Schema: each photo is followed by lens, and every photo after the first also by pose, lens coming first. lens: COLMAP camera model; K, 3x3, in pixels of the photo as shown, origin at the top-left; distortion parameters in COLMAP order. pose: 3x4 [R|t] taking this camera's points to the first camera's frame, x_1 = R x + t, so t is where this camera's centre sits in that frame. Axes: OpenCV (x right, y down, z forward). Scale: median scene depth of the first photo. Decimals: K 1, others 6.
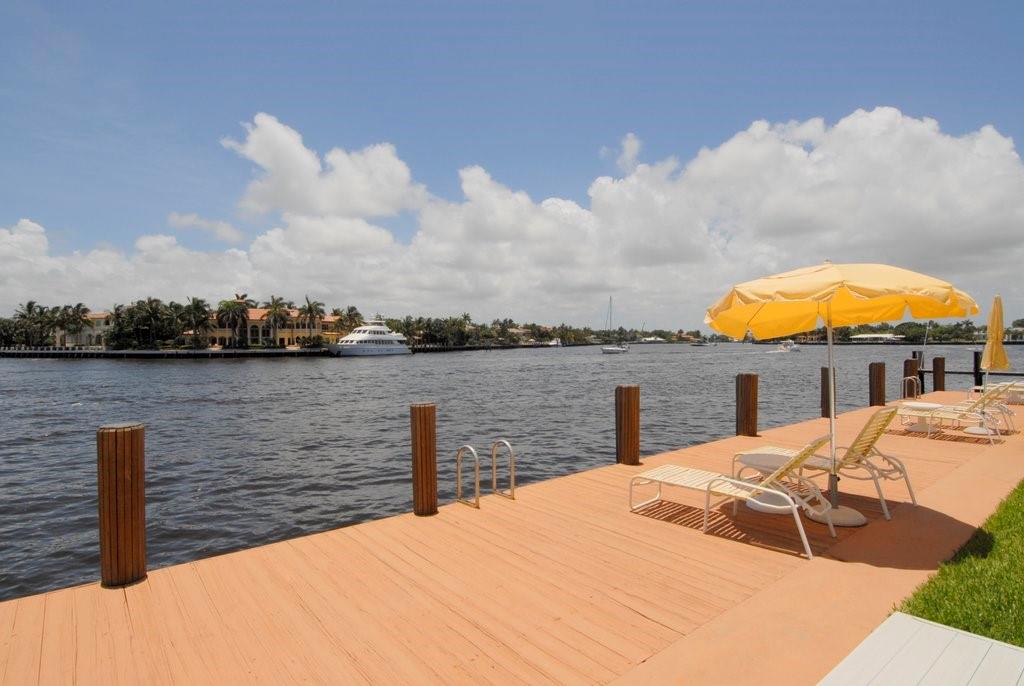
lens RADIAL K [[537.4, 0, 509.4], [0, 537.4, 350.0], [0, 0, 1]] dist [-0.016975, -0.008062]
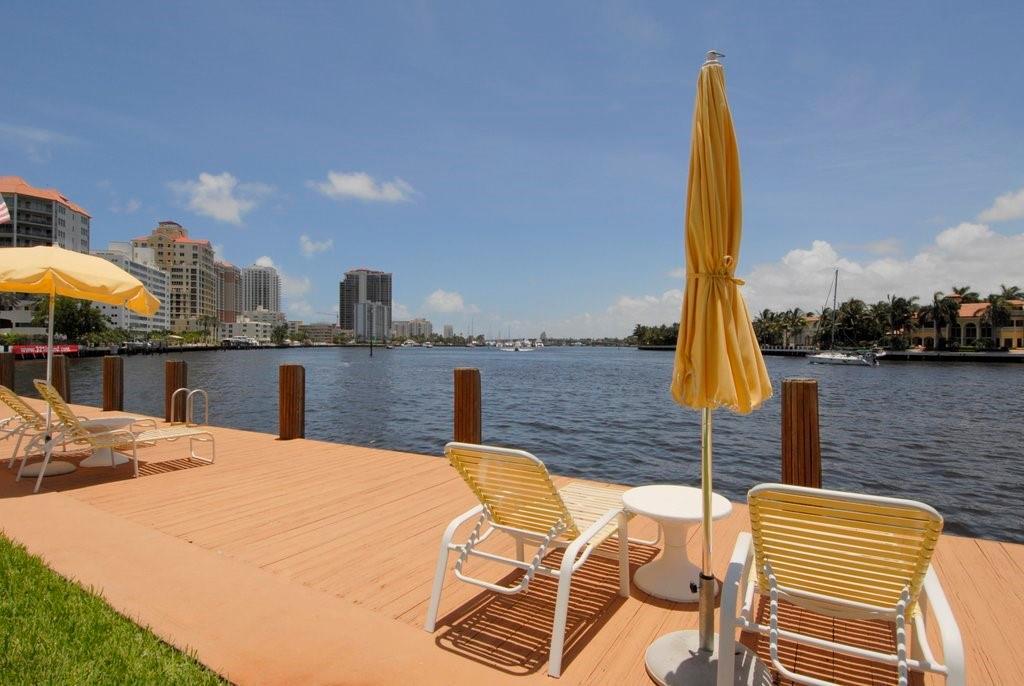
lens RADIAL K [[537.4, 0, 515.6], [0, 537.4, 345.0], [0, 0, 1]] dist [-0.016975, -0.008062]
pose [[0.308262, 0.009235, -0.951257, 0.092683], [-0.022535, 0.999743, 0.002403, 0.001801], [0.951035, 0.020695, 0.308391, 0.069641]]
